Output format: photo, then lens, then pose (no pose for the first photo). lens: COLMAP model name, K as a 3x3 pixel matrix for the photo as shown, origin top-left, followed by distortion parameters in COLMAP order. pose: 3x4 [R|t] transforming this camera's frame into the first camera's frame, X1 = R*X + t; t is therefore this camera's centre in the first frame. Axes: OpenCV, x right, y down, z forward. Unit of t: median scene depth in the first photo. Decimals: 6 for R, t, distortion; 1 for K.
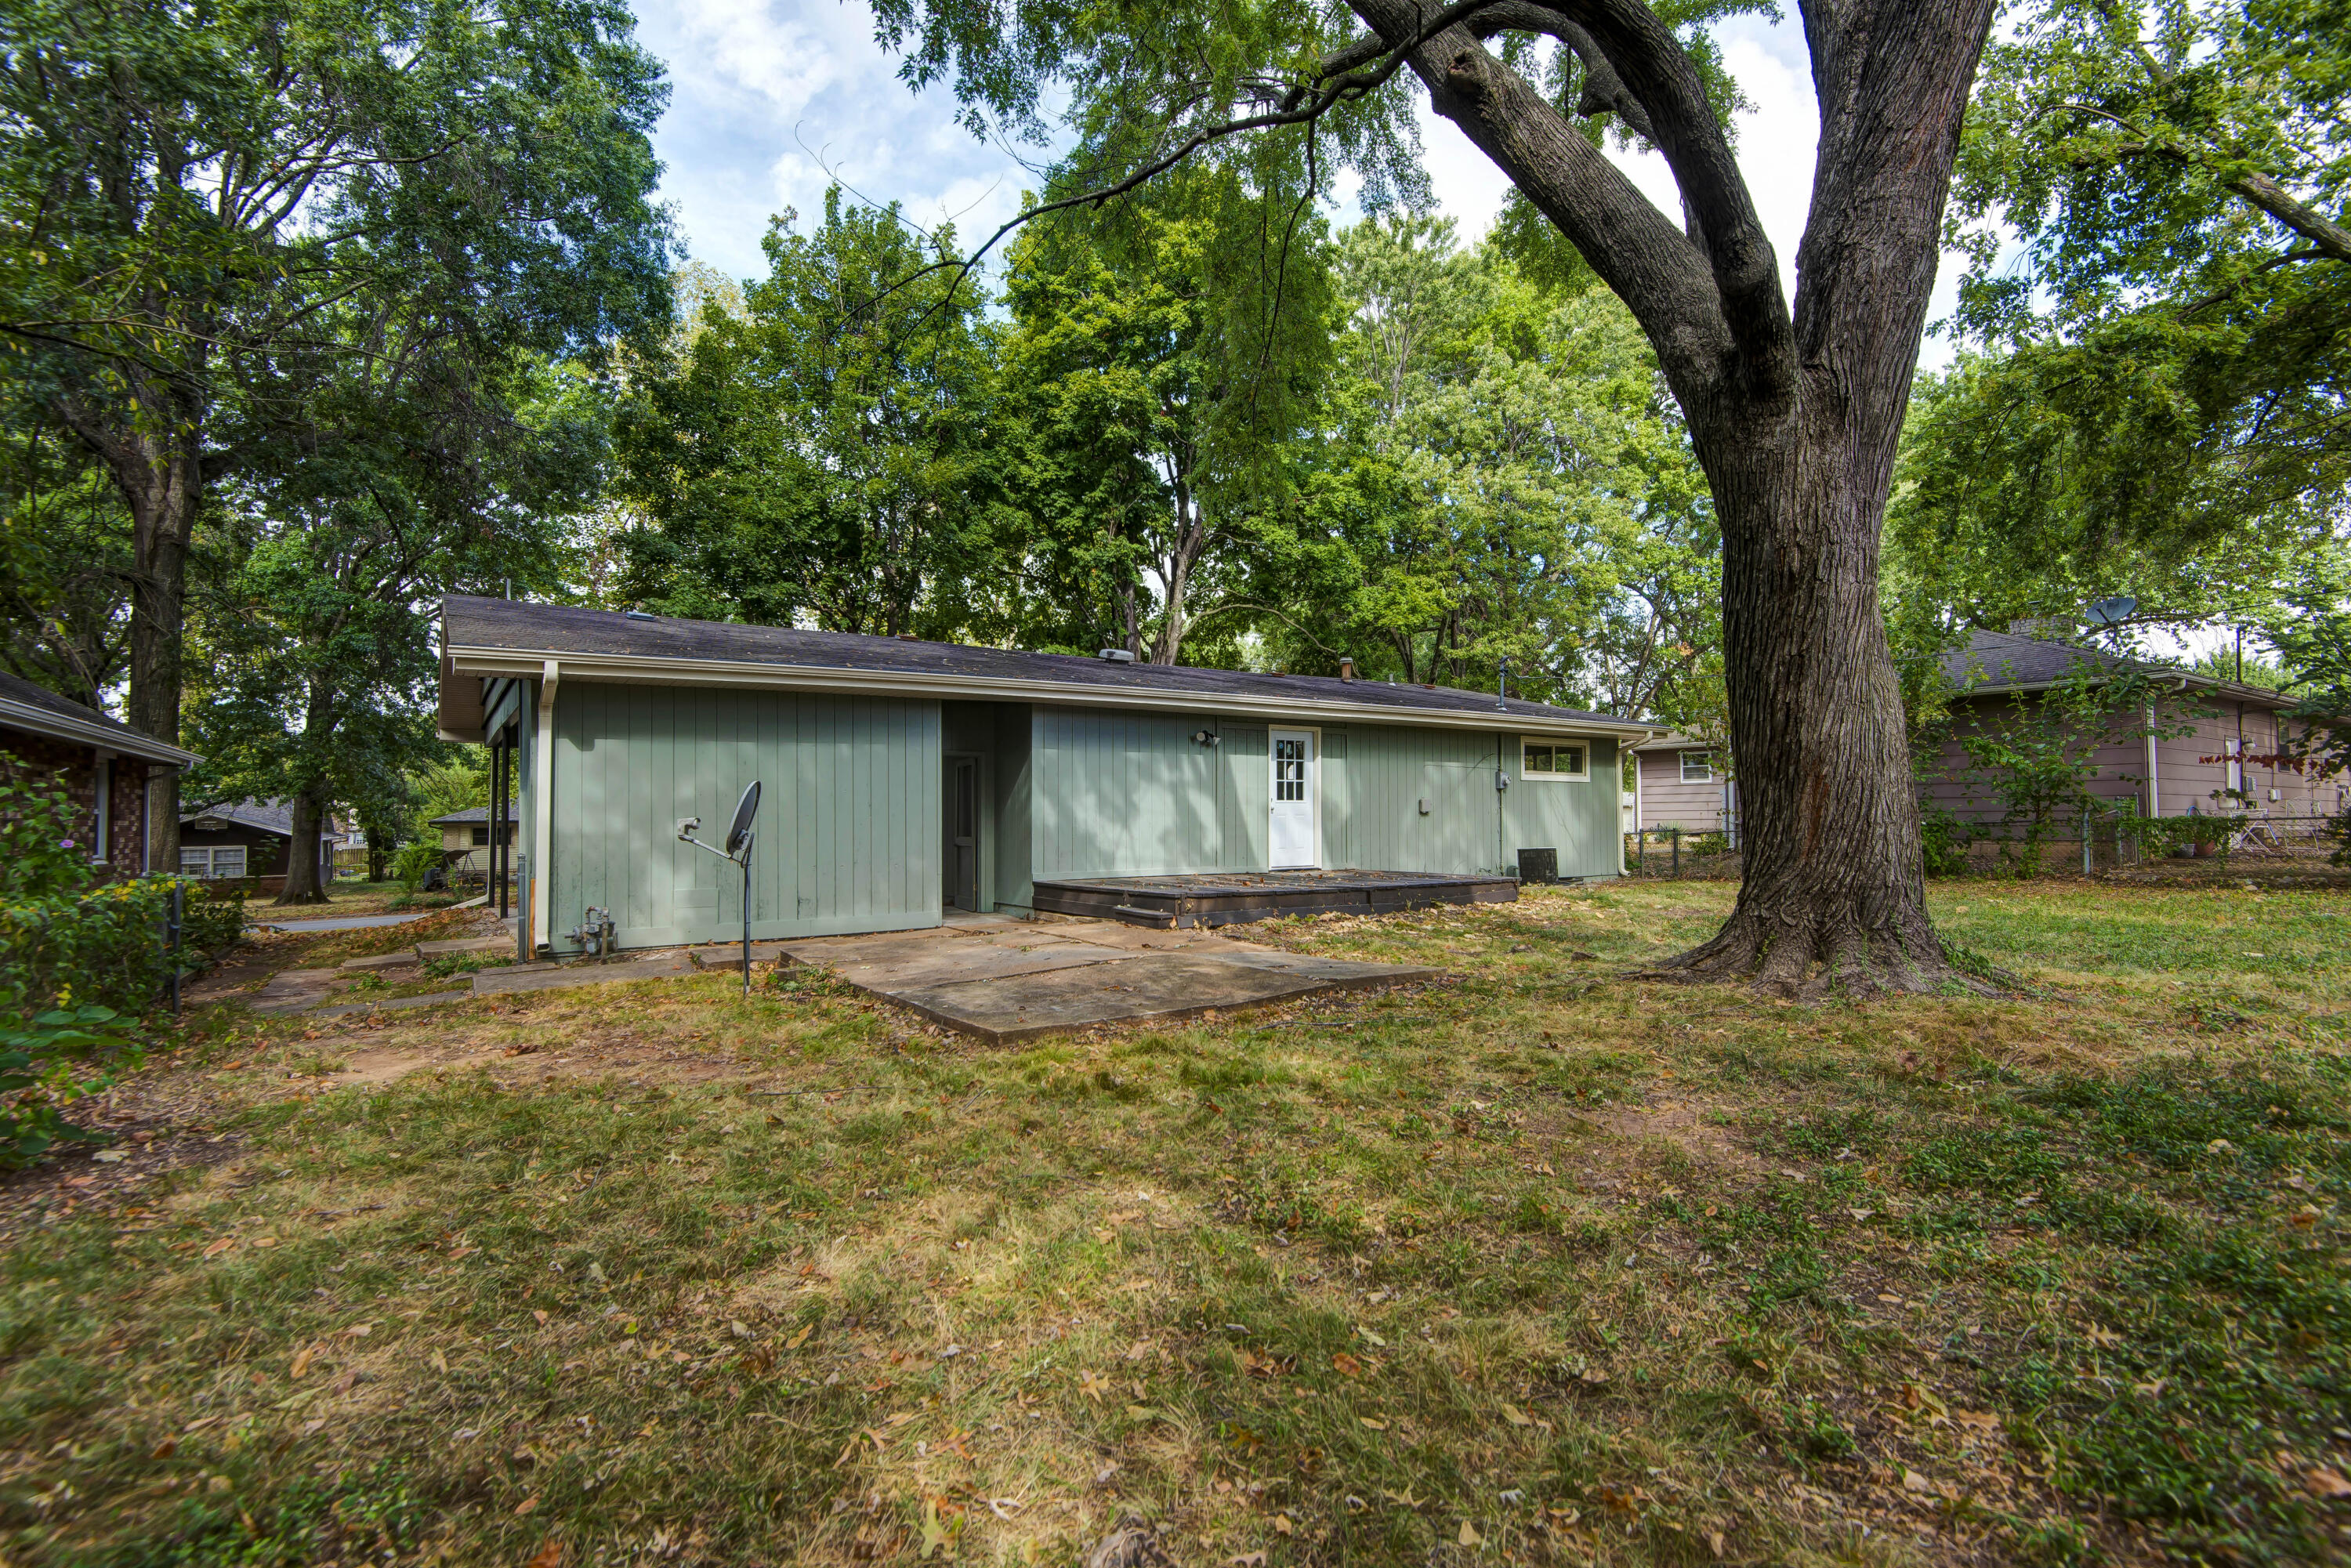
lens RADIAL K [[1077.5, 0, 1174.7], [0, 1077.5, 786.3], [0, 0, 1]] dist [-0.001104, 0.000278]
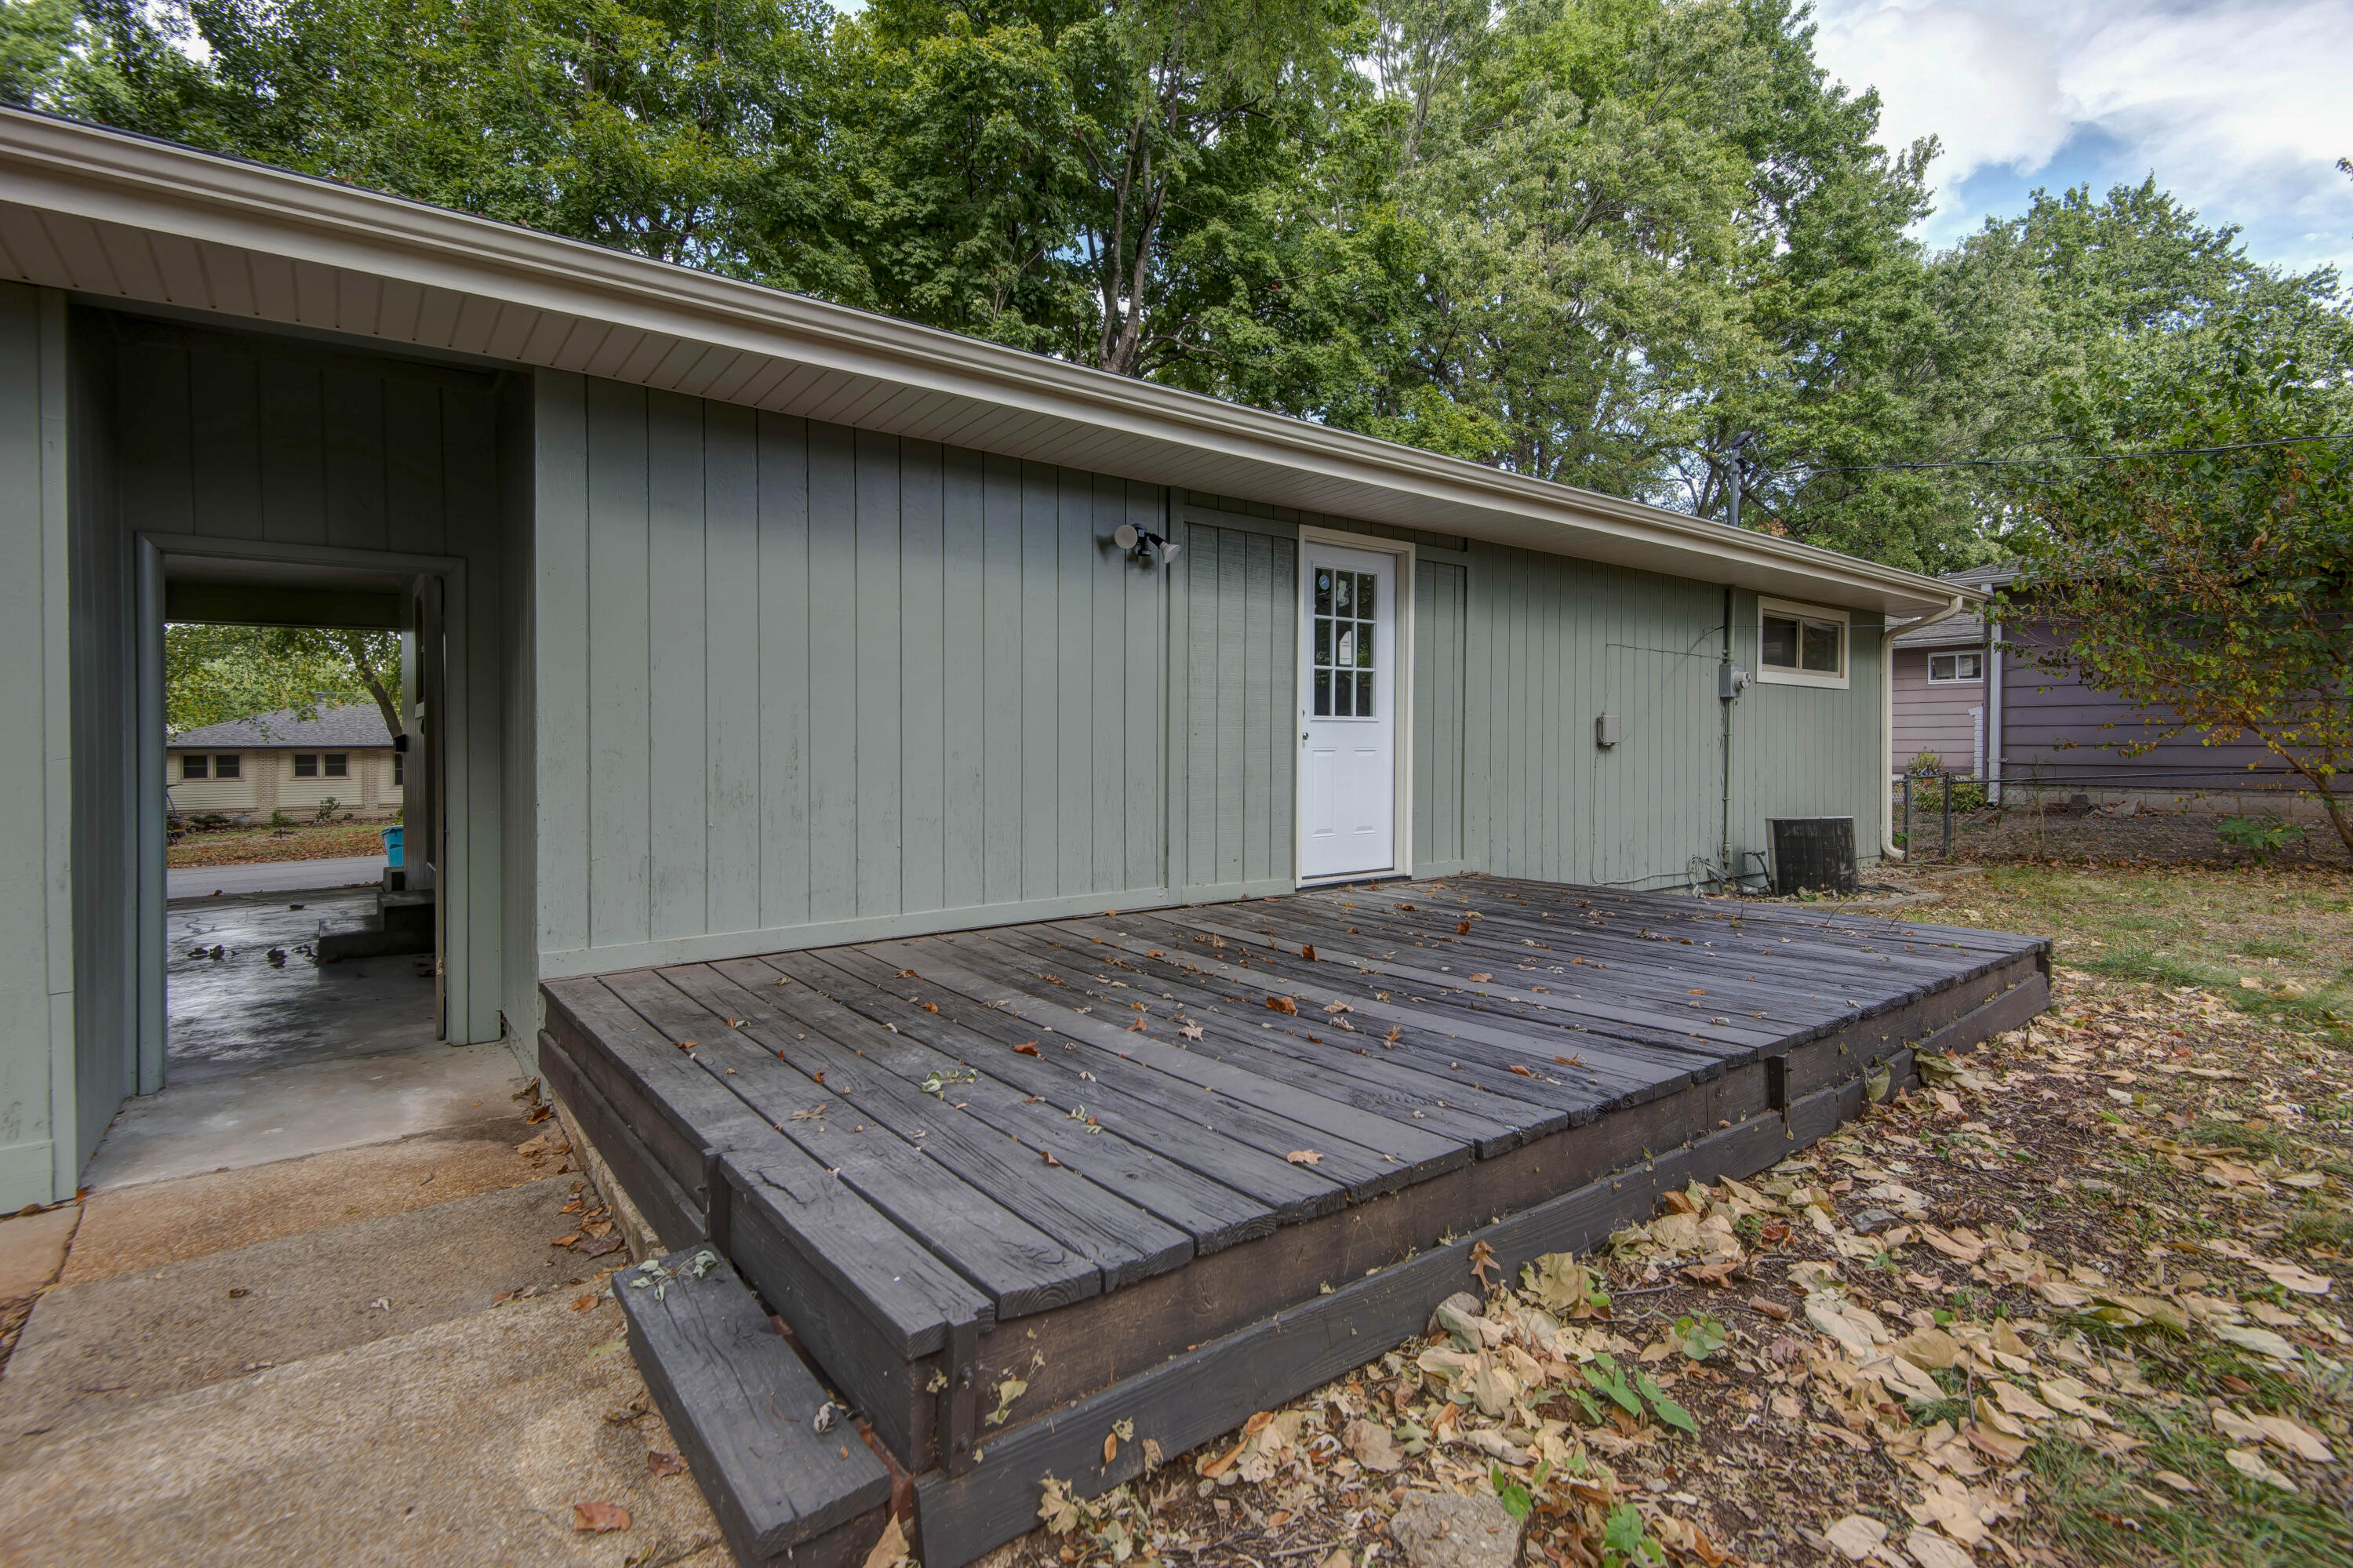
lens RADIAL K [[1078.5, 0, 1174.8], [0, 1078.5, 769.1], [0, 0, 1]] dist [-0.001104, 0.000278]
pose [[0.998555, -0.000245, 0.053746, 0.012223], [-0.002334, 0.998848, 0.047924, 0.008271], [-0.053696, -0.047980, 0.997404, 0.359740]]
